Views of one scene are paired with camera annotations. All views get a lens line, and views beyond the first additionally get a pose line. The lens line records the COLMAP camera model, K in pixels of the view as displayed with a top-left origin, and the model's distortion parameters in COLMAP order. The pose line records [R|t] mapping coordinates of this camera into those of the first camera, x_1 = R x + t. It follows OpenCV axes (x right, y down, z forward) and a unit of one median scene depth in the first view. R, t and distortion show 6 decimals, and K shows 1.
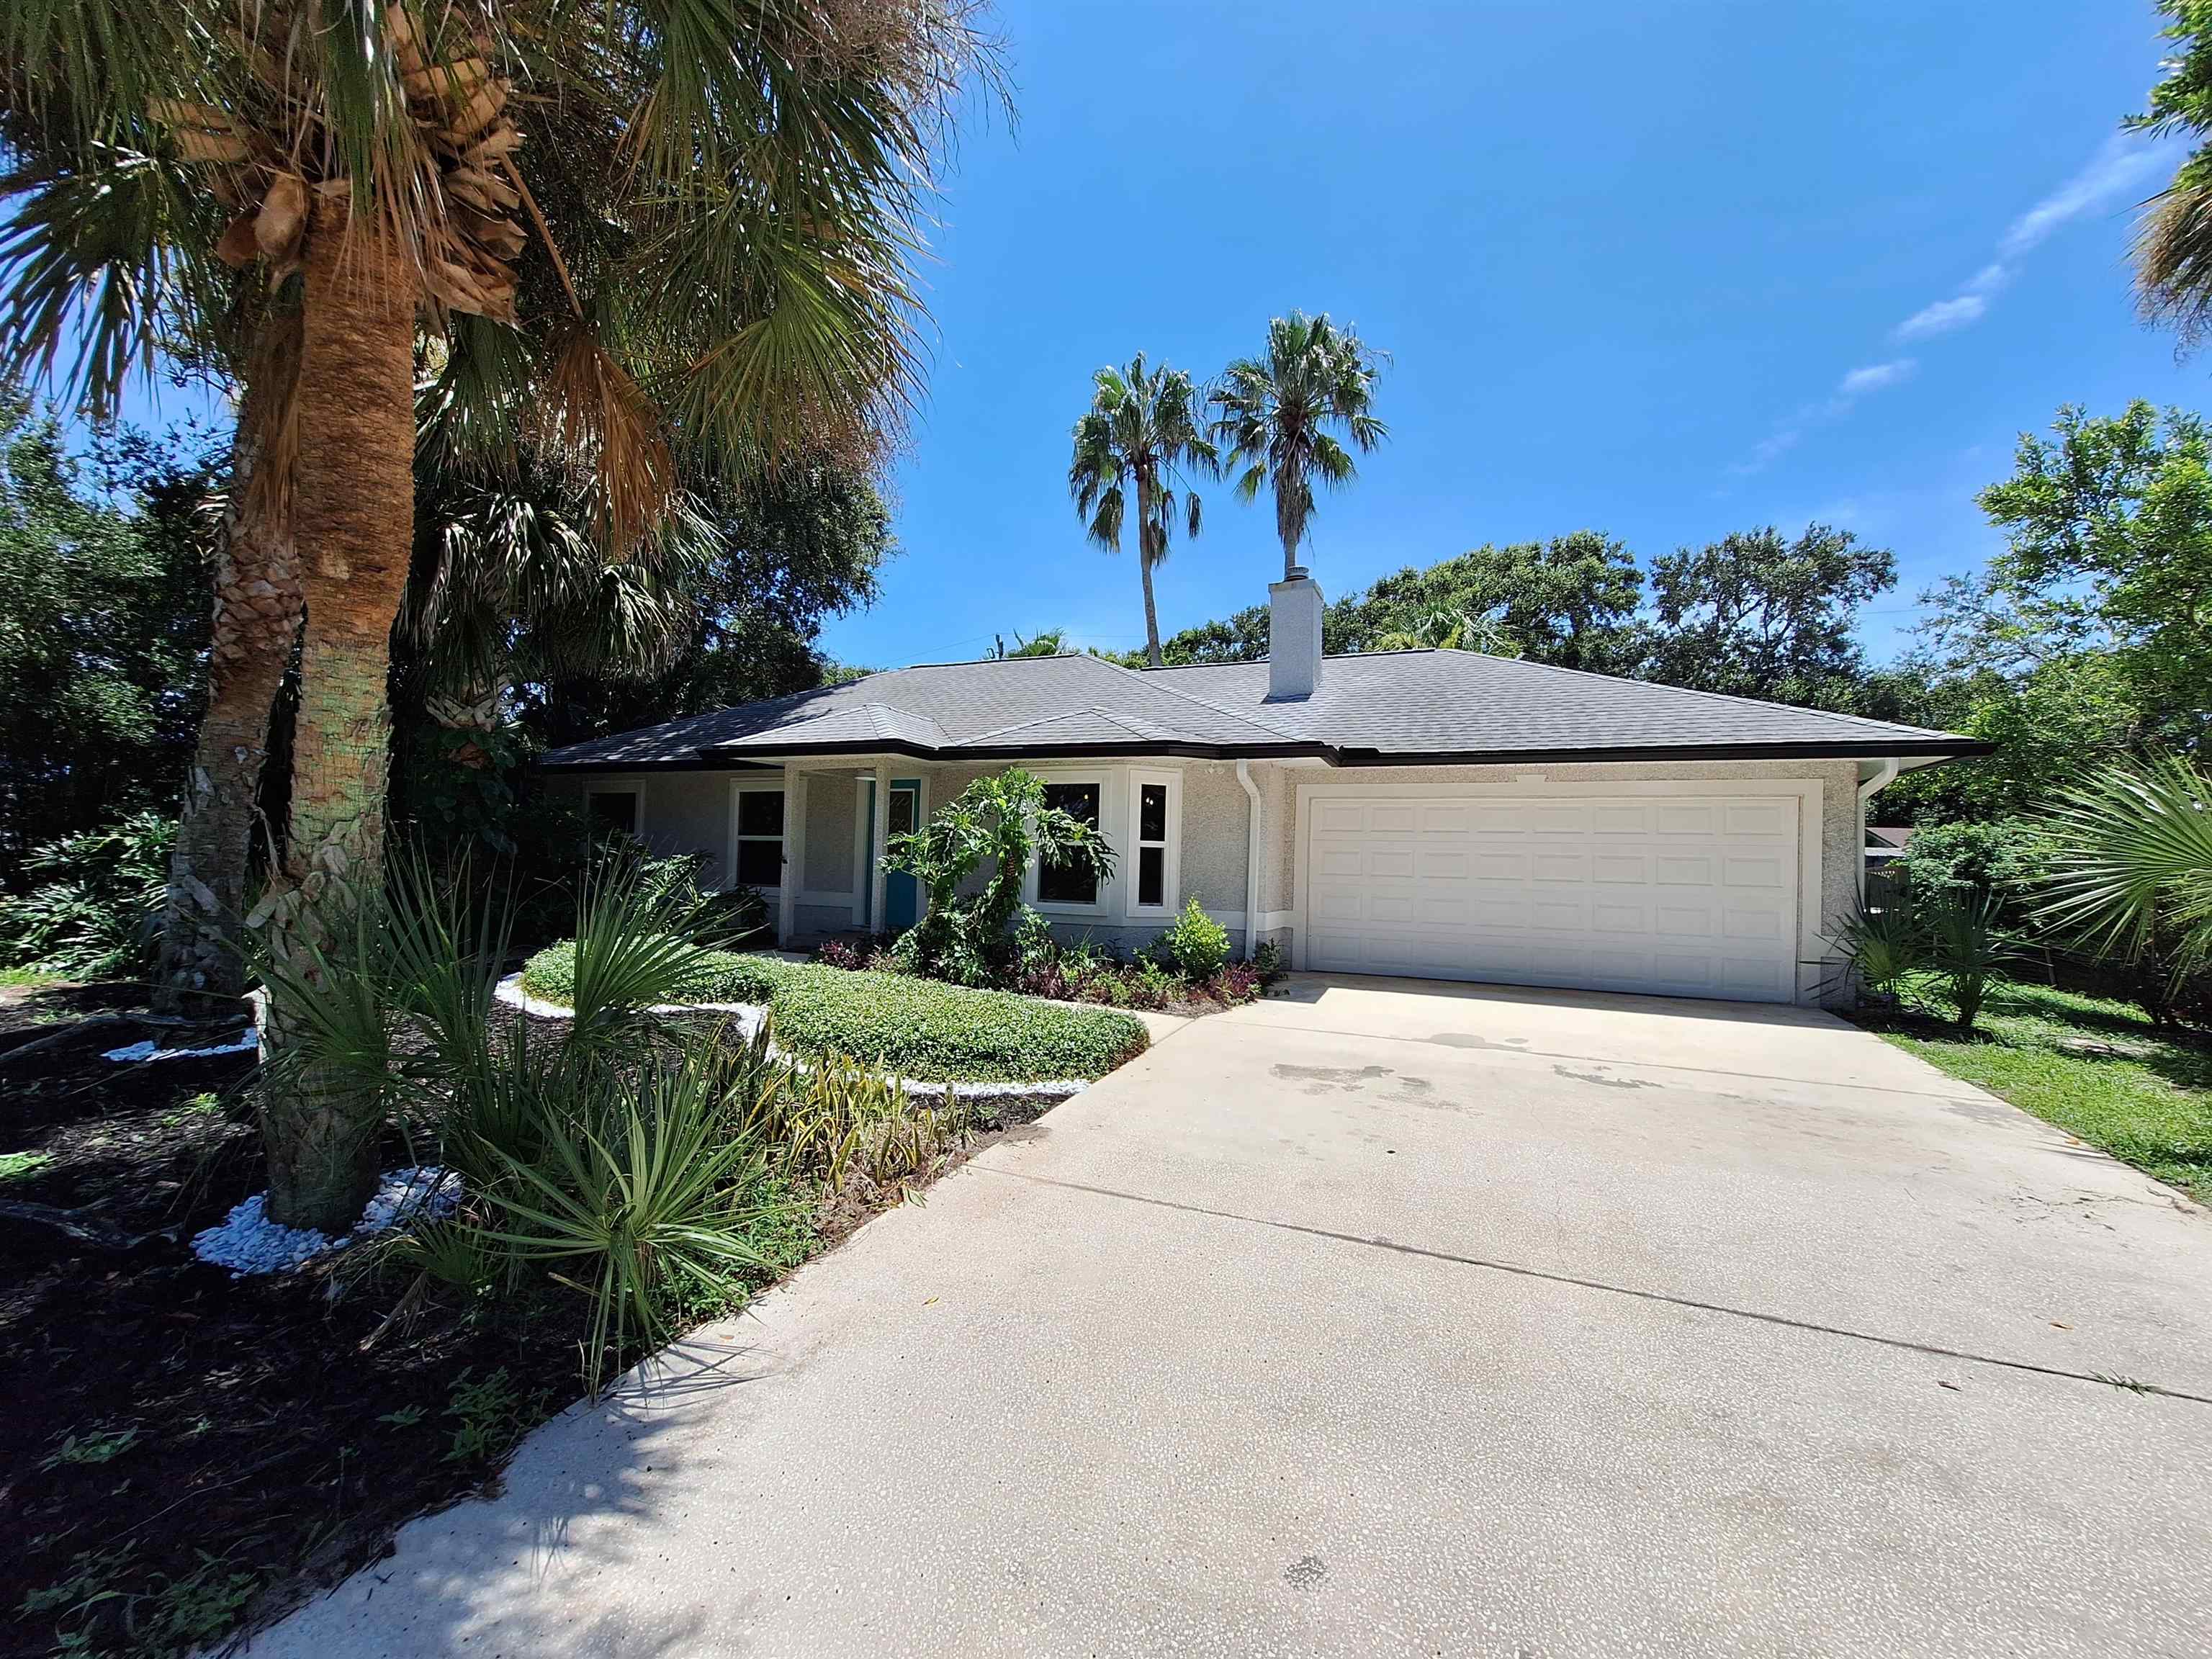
lens RADIAL K [[872.9, 0, 1098.6], [0, 872.9, 831.0], [0, 0, 1]] dist [-0.002809, 0.001159]
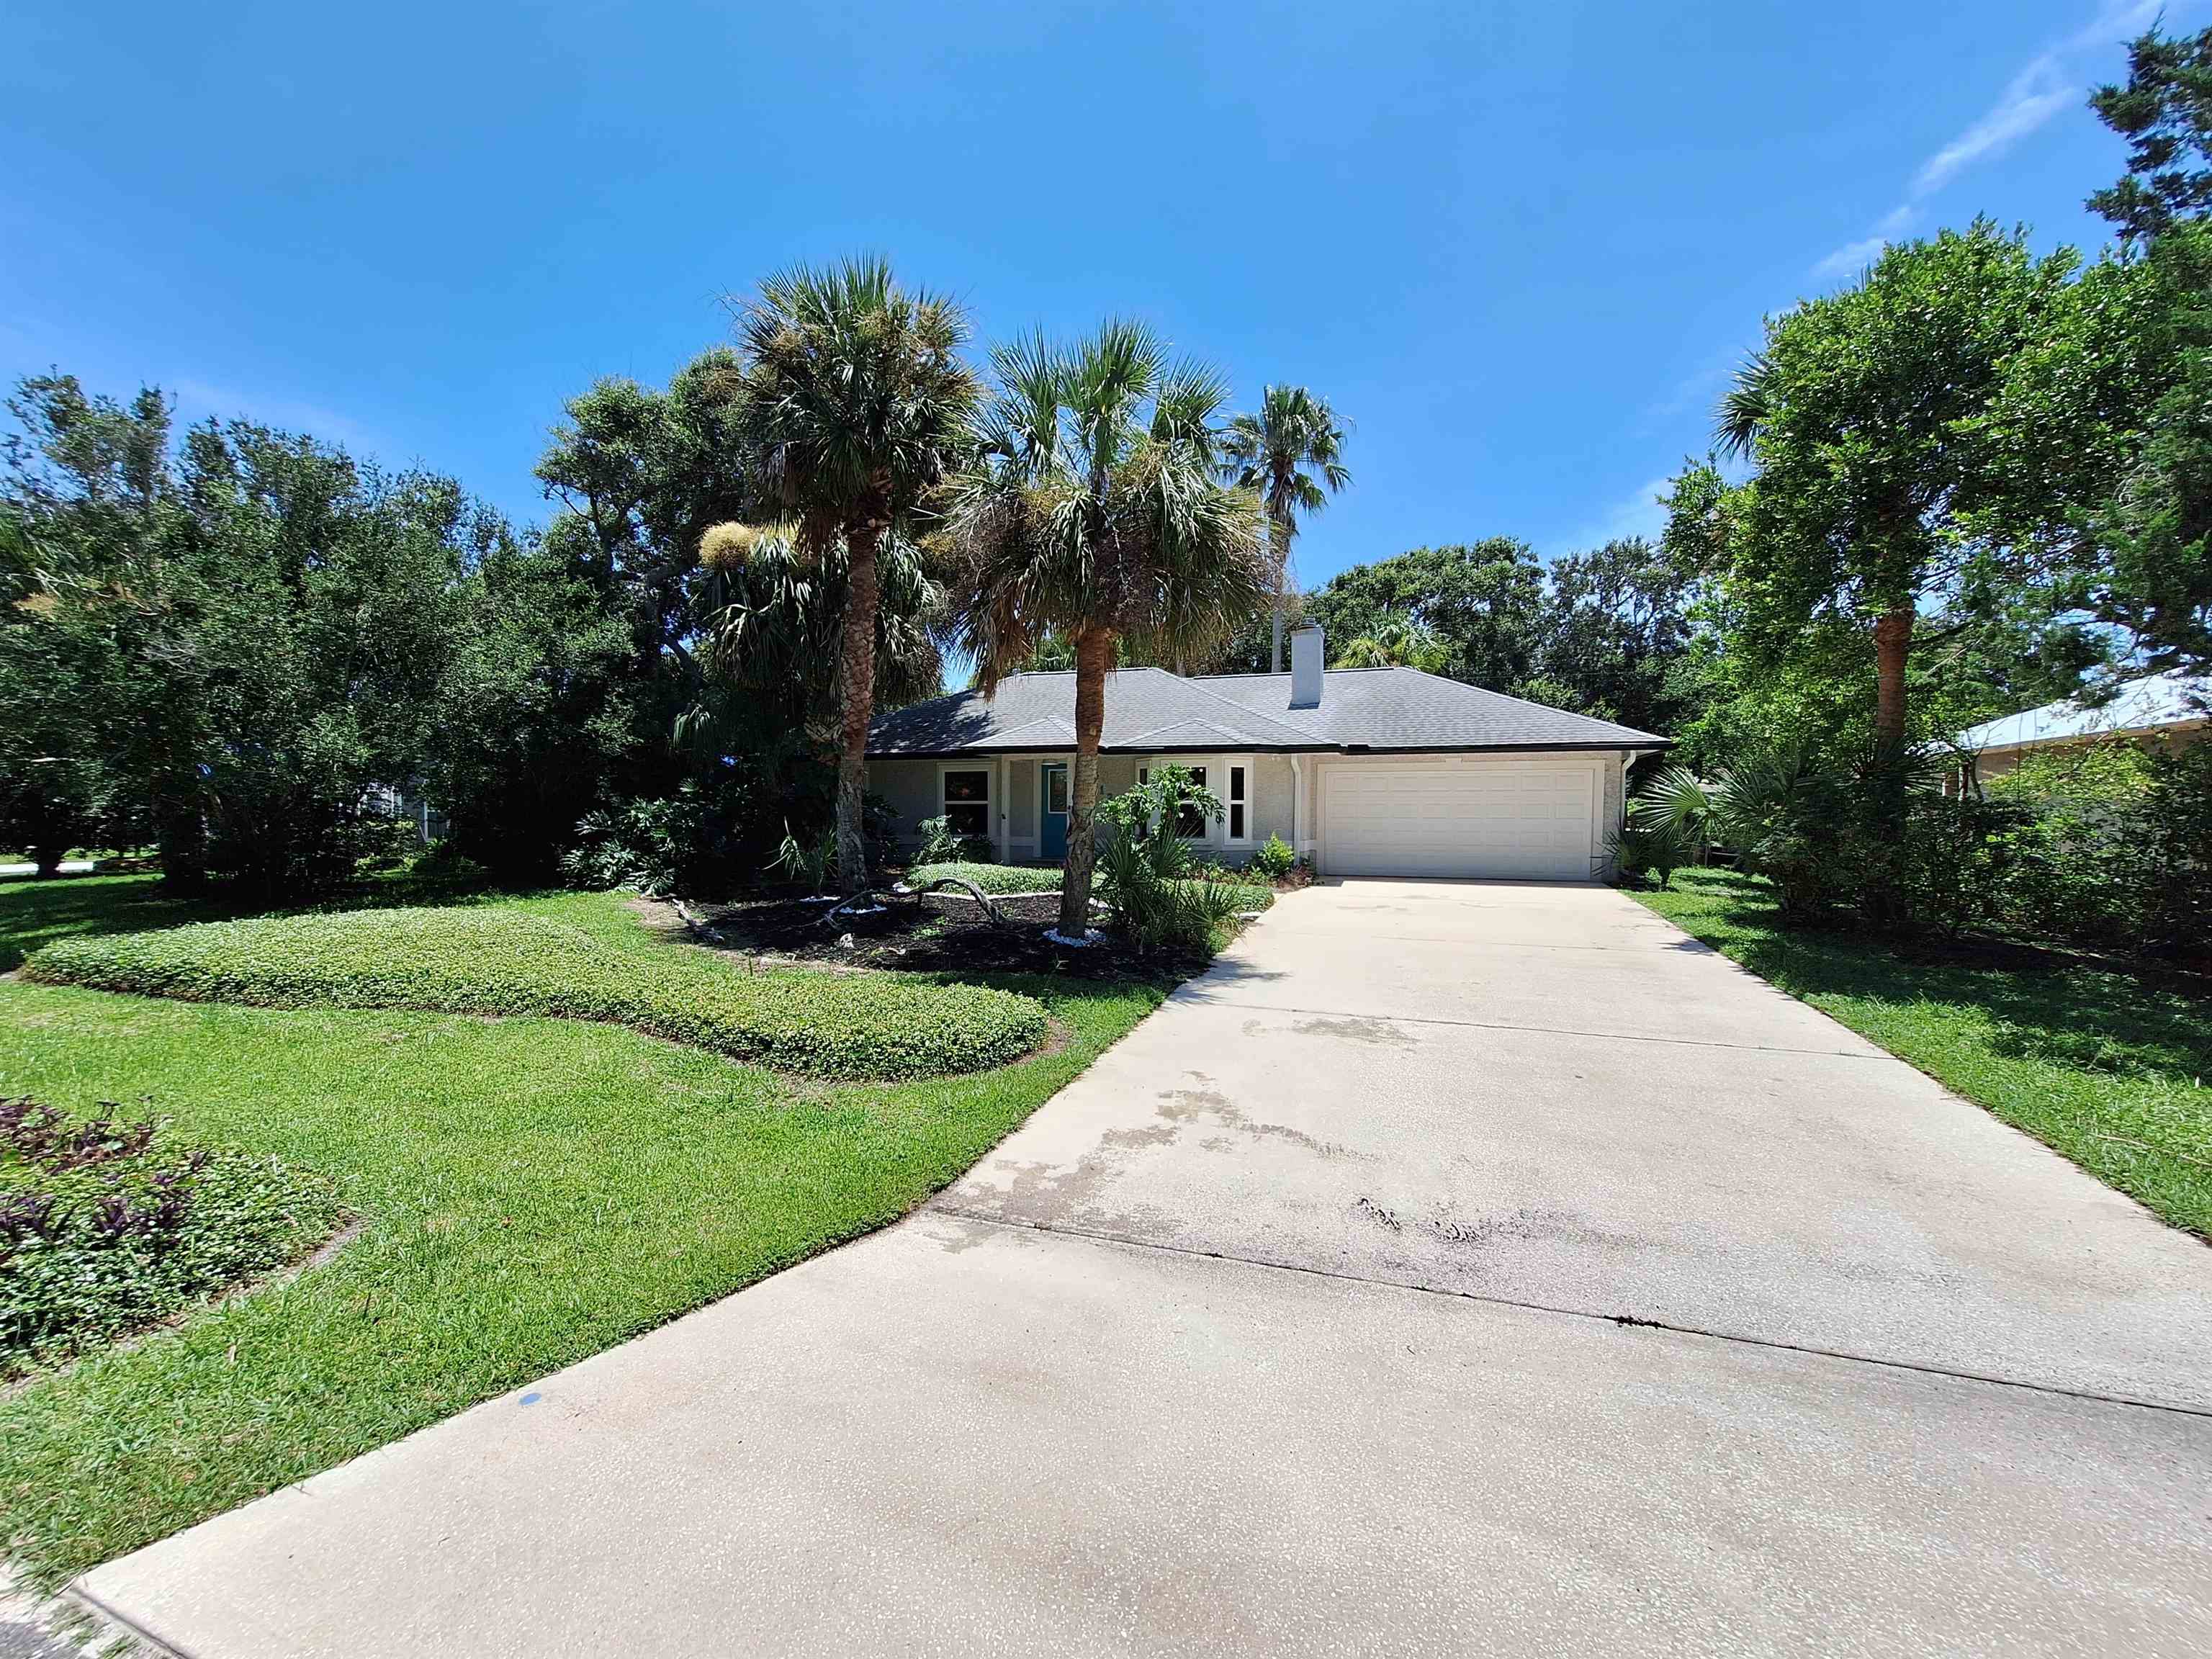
lens RADIAL K [[872.9, 0, 1087.6], [0, 872.9, 839.4], [0, 0, 1]] dist [-0.002809, 0.001159]
pose [[0.998052, -0.026872, 0.056308, -0.210211], [0.022698, 0.997037, 0.073494, -0.028580], [-0.058116, -0.072073, 0.995705, -0.441014]]
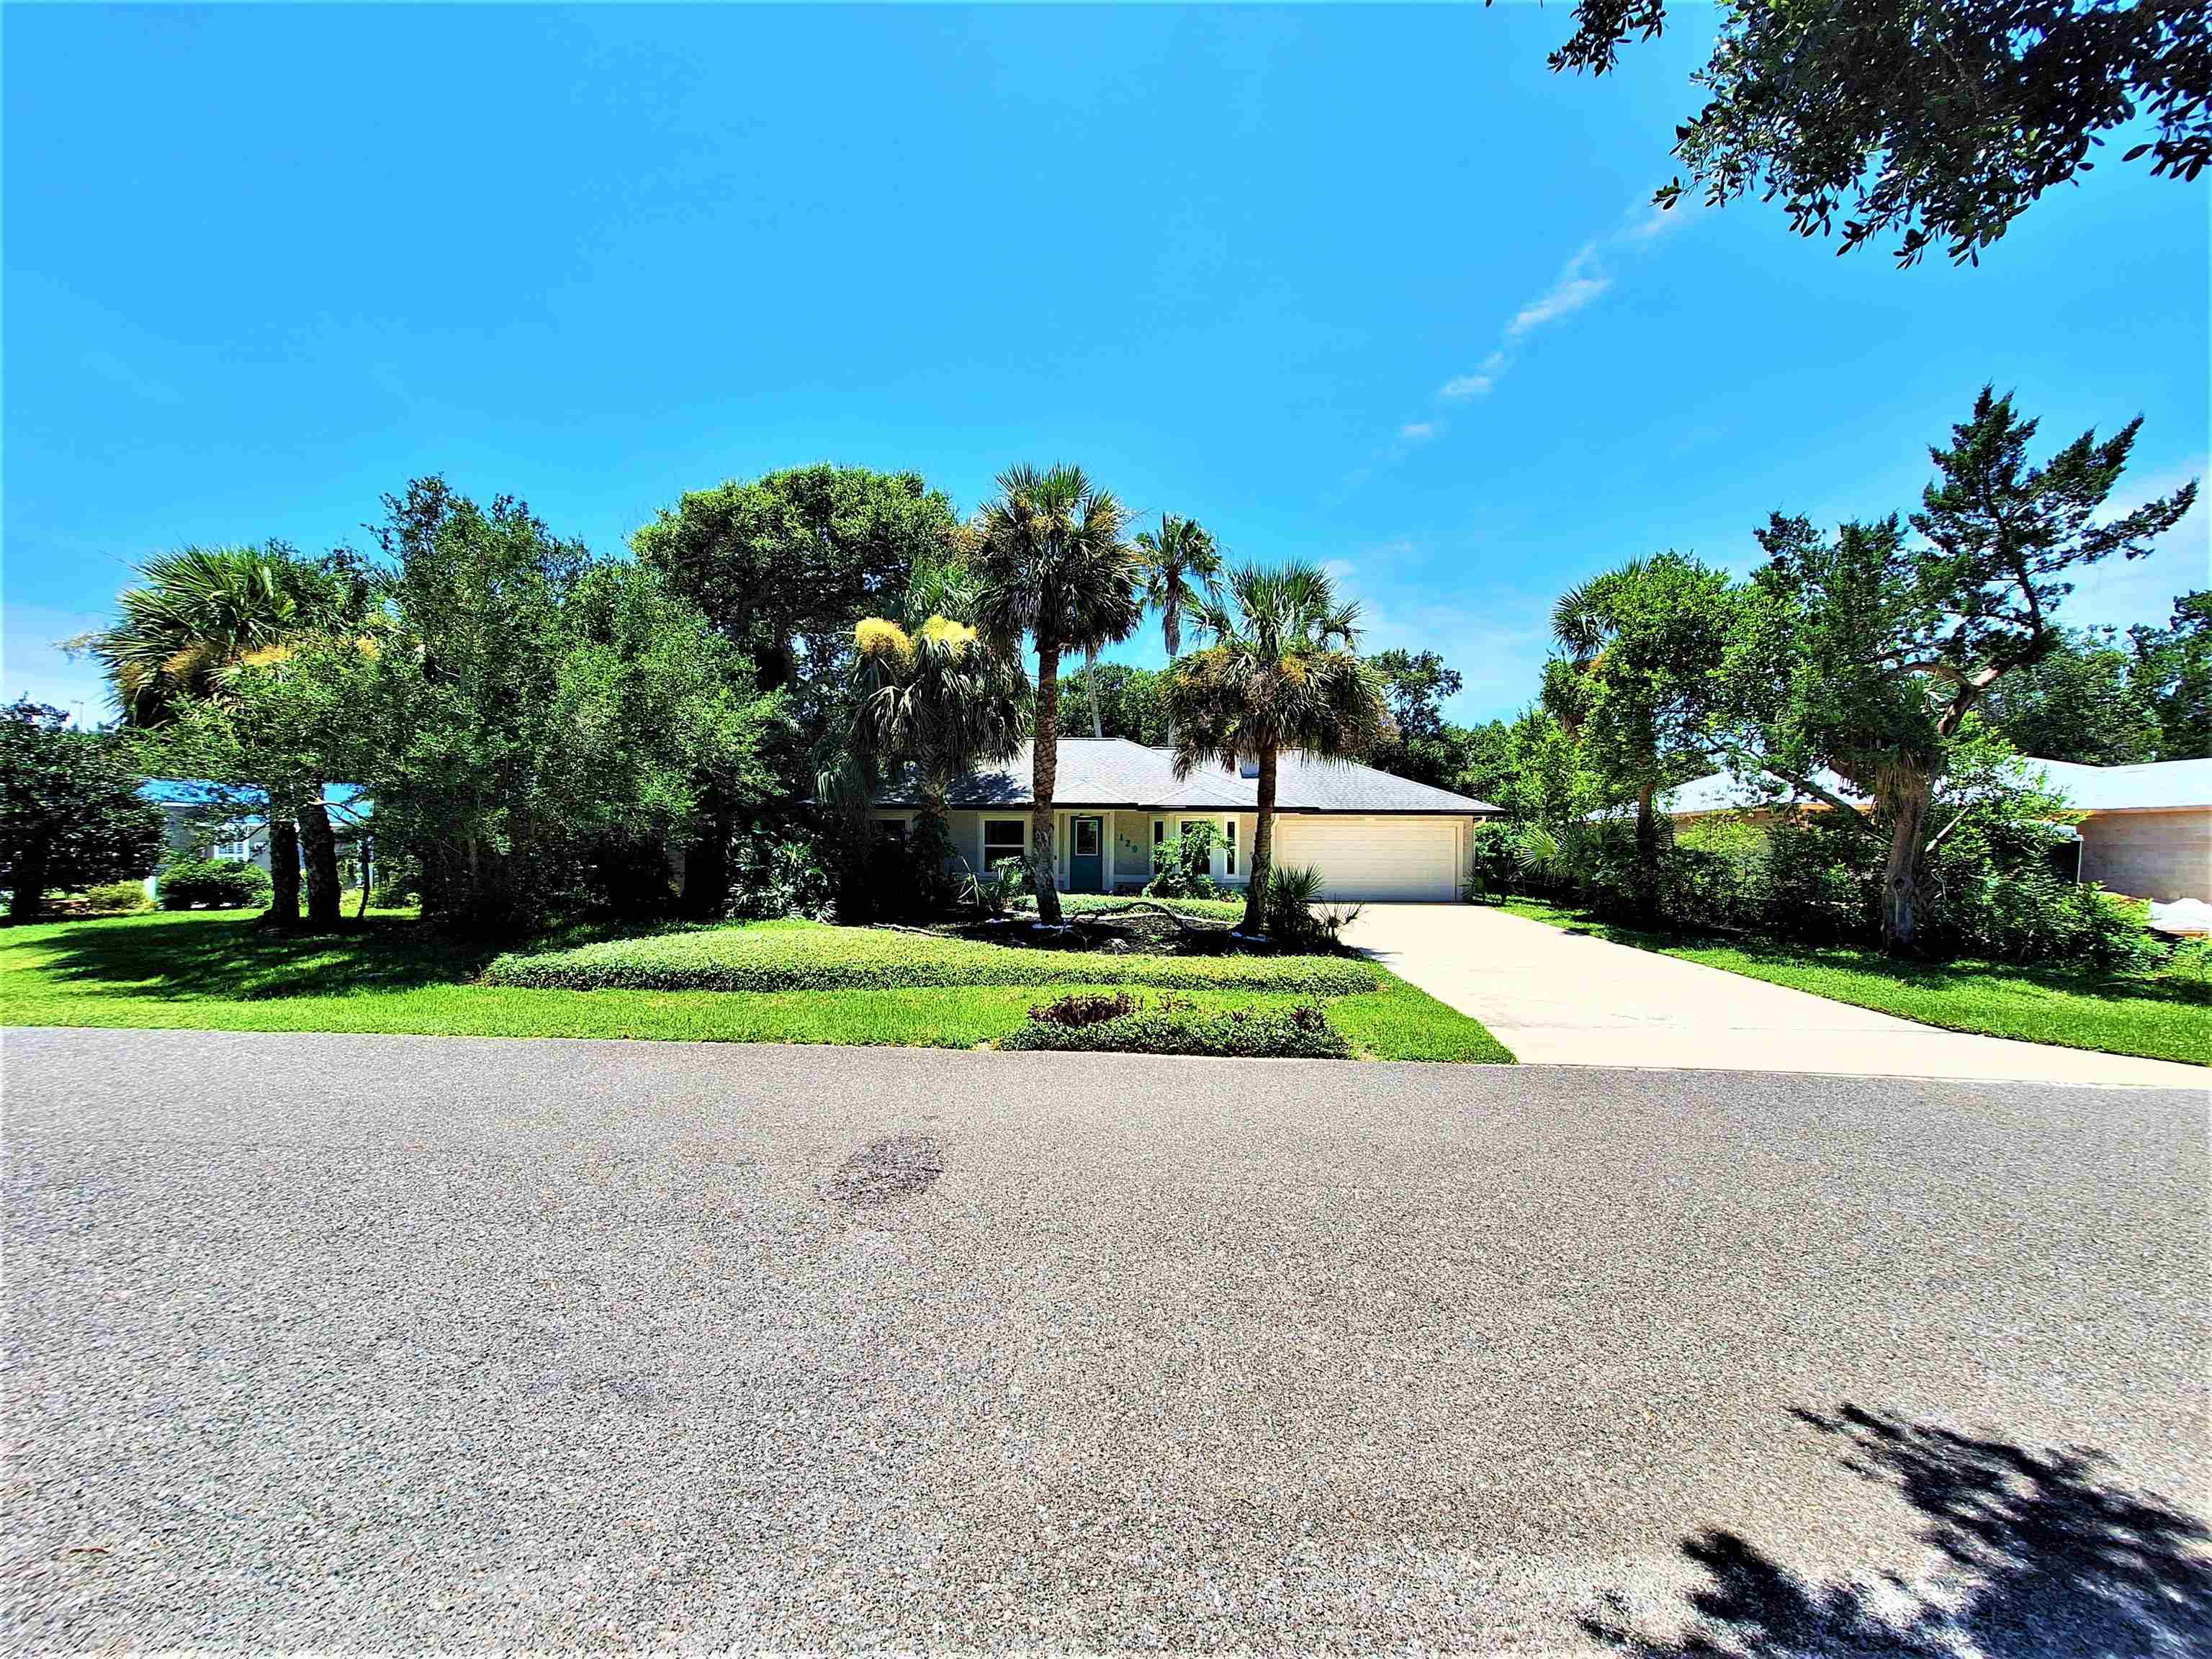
lens RADIAL K [[872.9, 0, 1065.1], [0, 872.9, 847.1], [0, 0, 1]] dist [-0.002809, 0.001159]
pose [[0.940739, -0.019317, 0.338582, -0.738293], [0.004622, 0.999014, 0.044156, -0.058561], [-0.339101, -0.039974, 0.939900, -0.671705]]
